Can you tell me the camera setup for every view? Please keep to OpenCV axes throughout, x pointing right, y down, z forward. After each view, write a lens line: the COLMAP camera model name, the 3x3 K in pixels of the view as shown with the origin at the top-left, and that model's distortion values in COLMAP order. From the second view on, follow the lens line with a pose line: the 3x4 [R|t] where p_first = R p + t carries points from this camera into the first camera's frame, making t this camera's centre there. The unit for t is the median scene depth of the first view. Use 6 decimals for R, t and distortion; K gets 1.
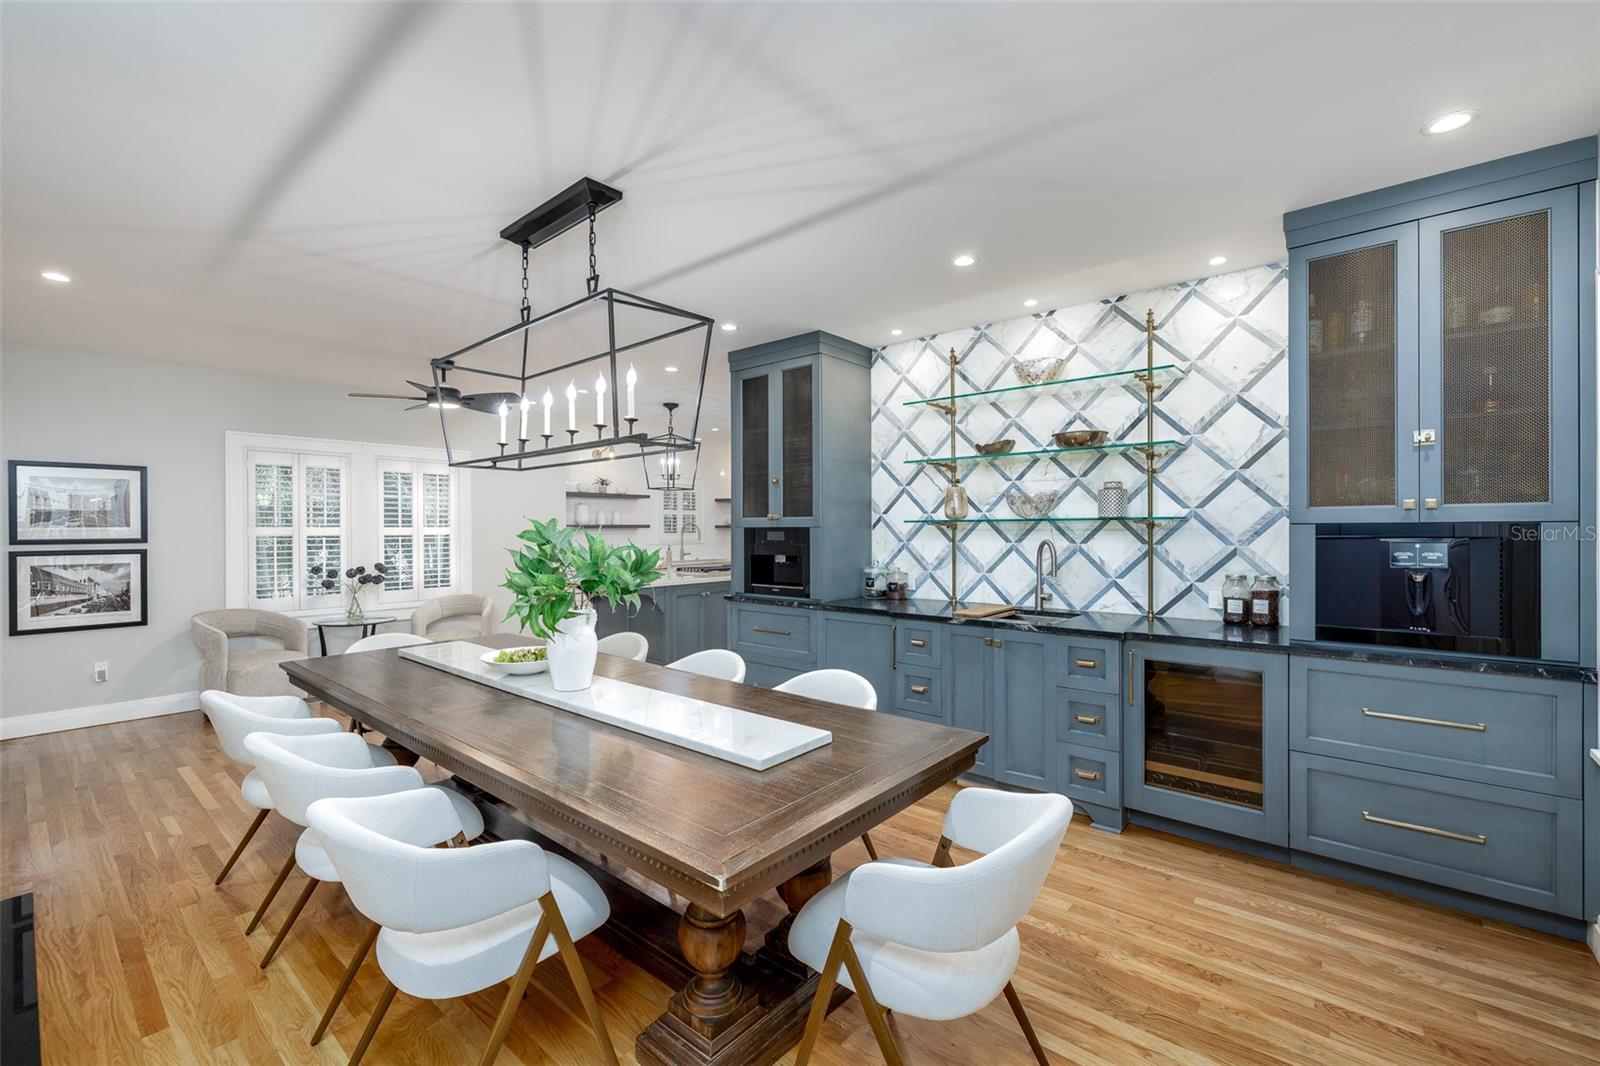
lens RADIAL K [[674.8, 0, 795.2], [0, 674.8, 531.9], [0, 0, 1]] dist [0.001106, 0.000062]
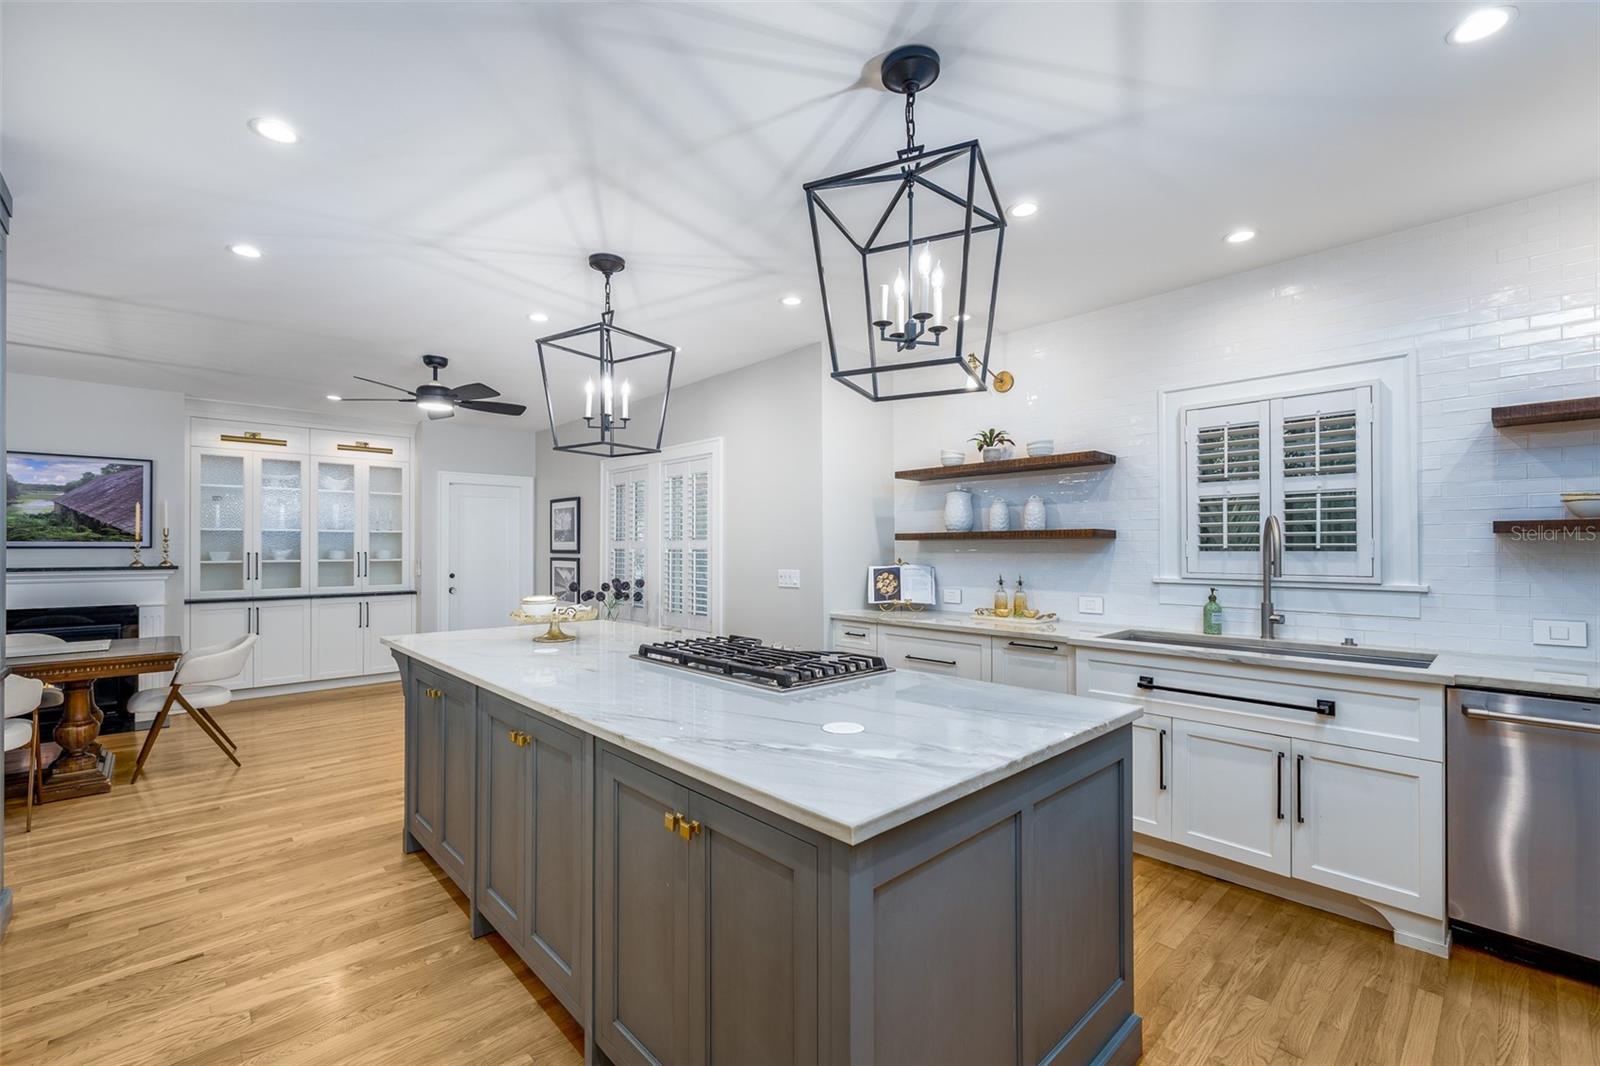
lens RADIAL K [[673.3, 0, 795.2], [0, 673.3, 542.1], [0, 0, 1]] dist [0.000906, -0.000074]
pose [[-0.113217, -0.004463, -0.993560, 0.356100], [-0.001936, 0.999989, -0.004272, -0.000991], [0.993568, 0.001440, -0.113224, 1.724066]]
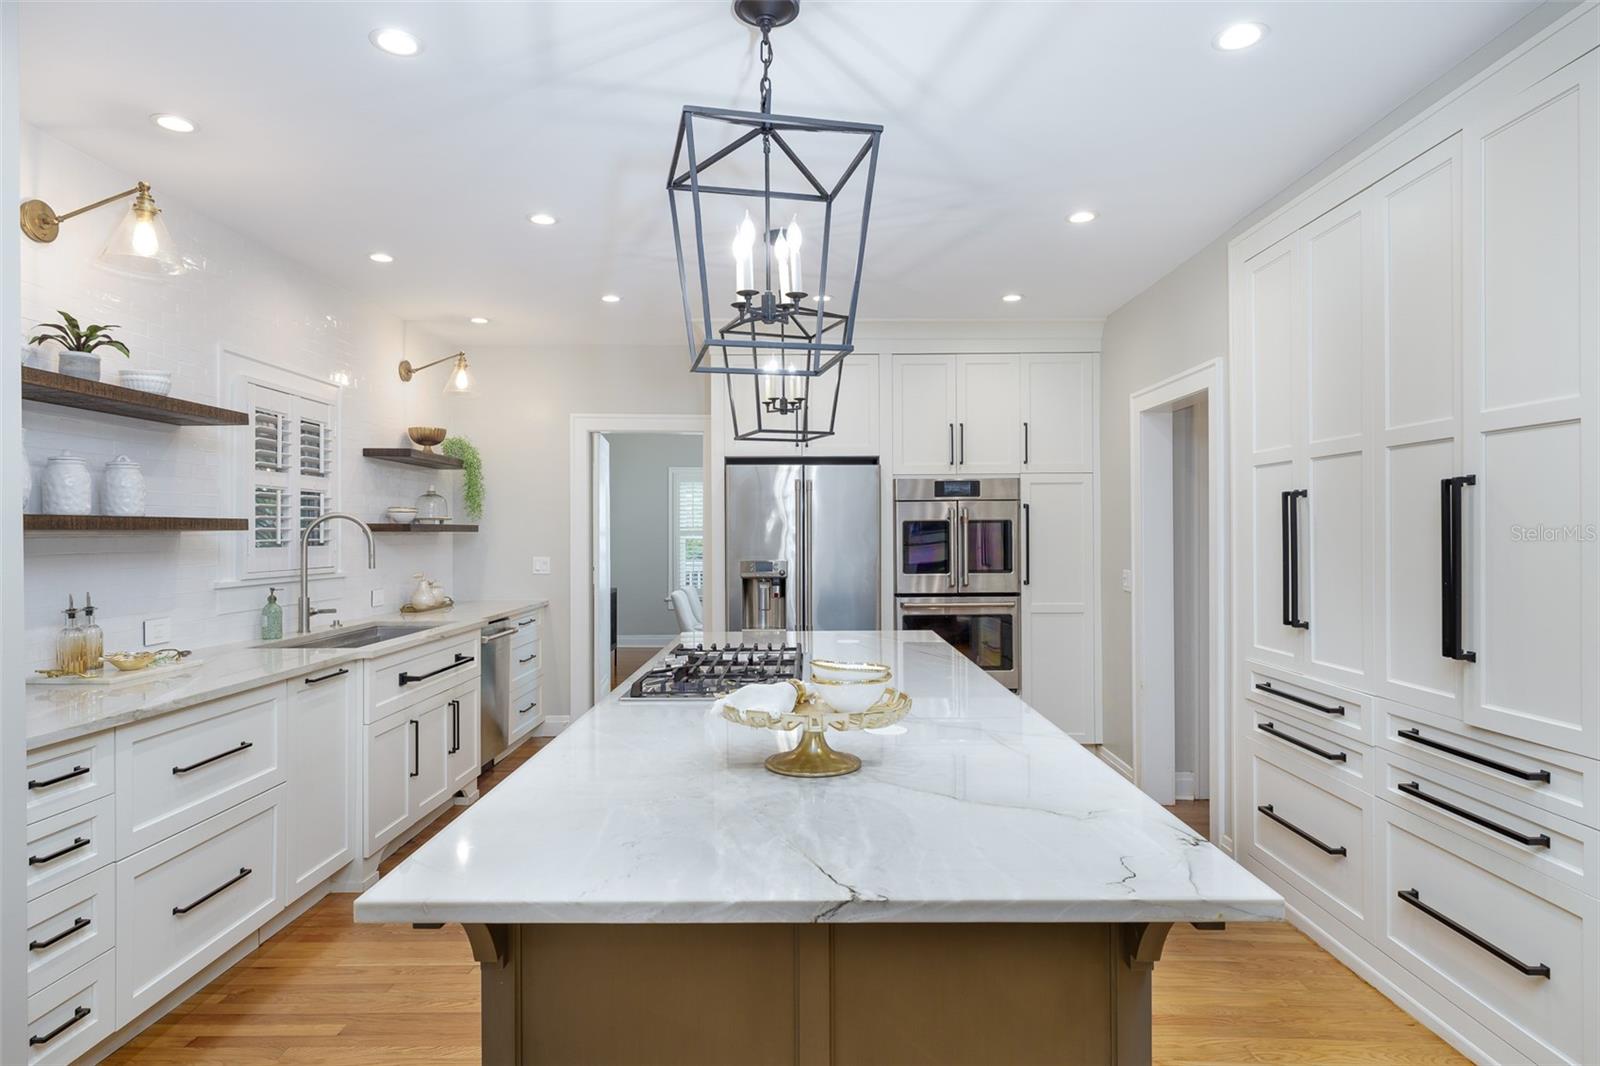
lens RADIAL K [[897.9, 0, 800.0], [0, 897.9, 533.0], [0, 0, 1]] dist [-0.000610, 0.000011]
pose [[0.767823, 0.000368, 0.640663, -0.548537], [0.004503, 0.999972, -0.005972, -0.001892], [-0.640647, 0.007471, 0.767799, 1.110108]]
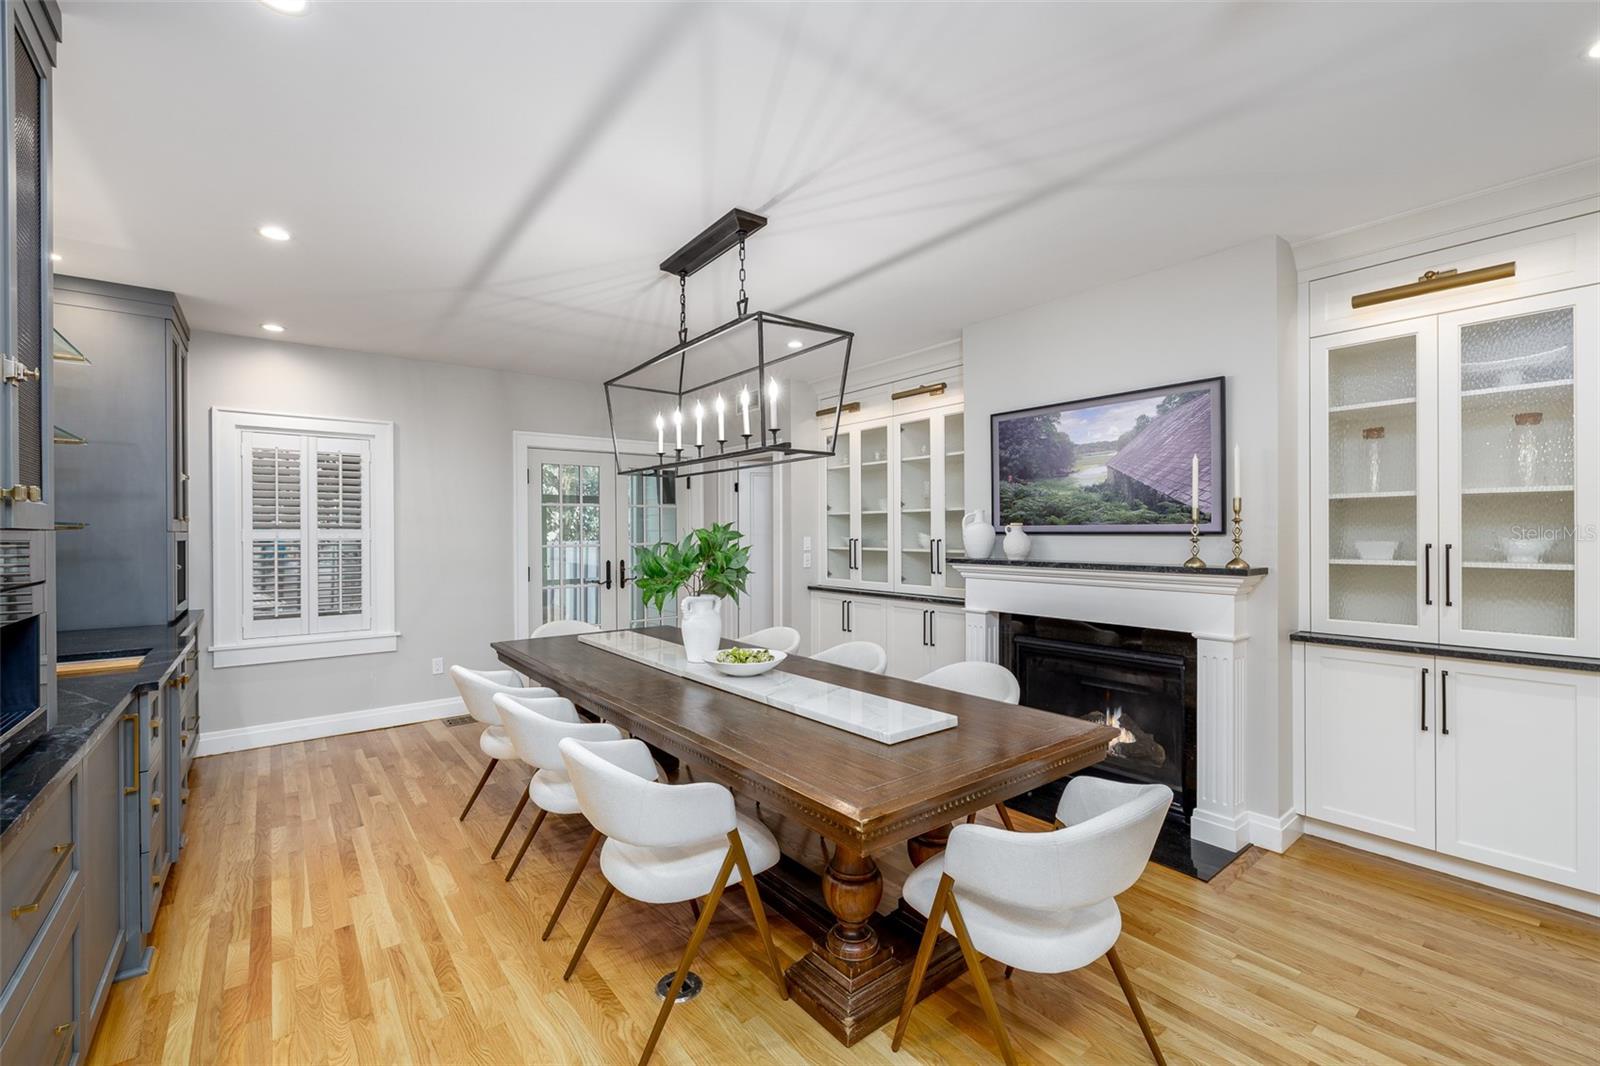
lens RADIAL K [[674.8, 0, 795.2], [0, 674.8, 531.9], [0, 0, 1]] dist [0.001106, 0.000062]
pose [[-0.979805, 0.009129, 0.199746, -0.411716], [0.010354, 0.999933, 0.005093, -0.003872], [-0.199686, 0.007058, -0.979834, 1.198481]]
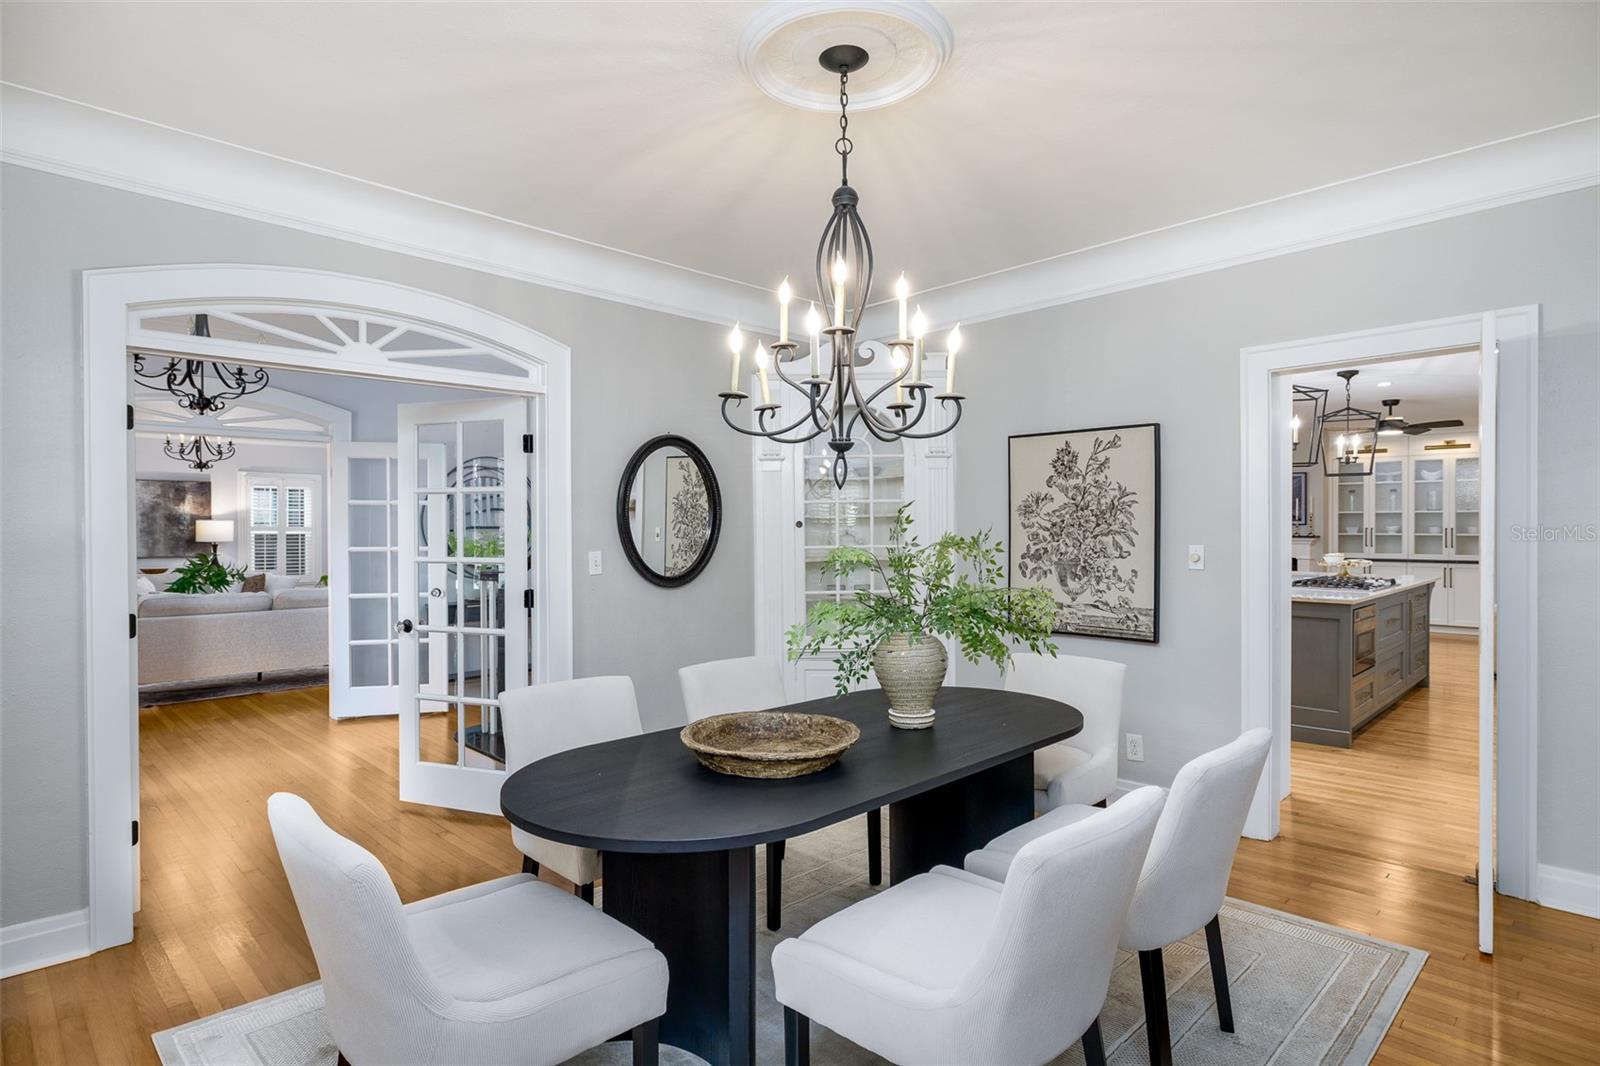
lens RADIAL K [[845.5, 0, 800.0], [0, 845.5, 533.0], [0, 0, 1]] dist [-0.002577, -0.000398]
pose [[-0.996509, 0.005258, 0.083325, 0.582069], [0.006505, 0.999871, 0.014696, -0.016210], [-0.083237, 0.015187, -0.996414, 3.061075]]
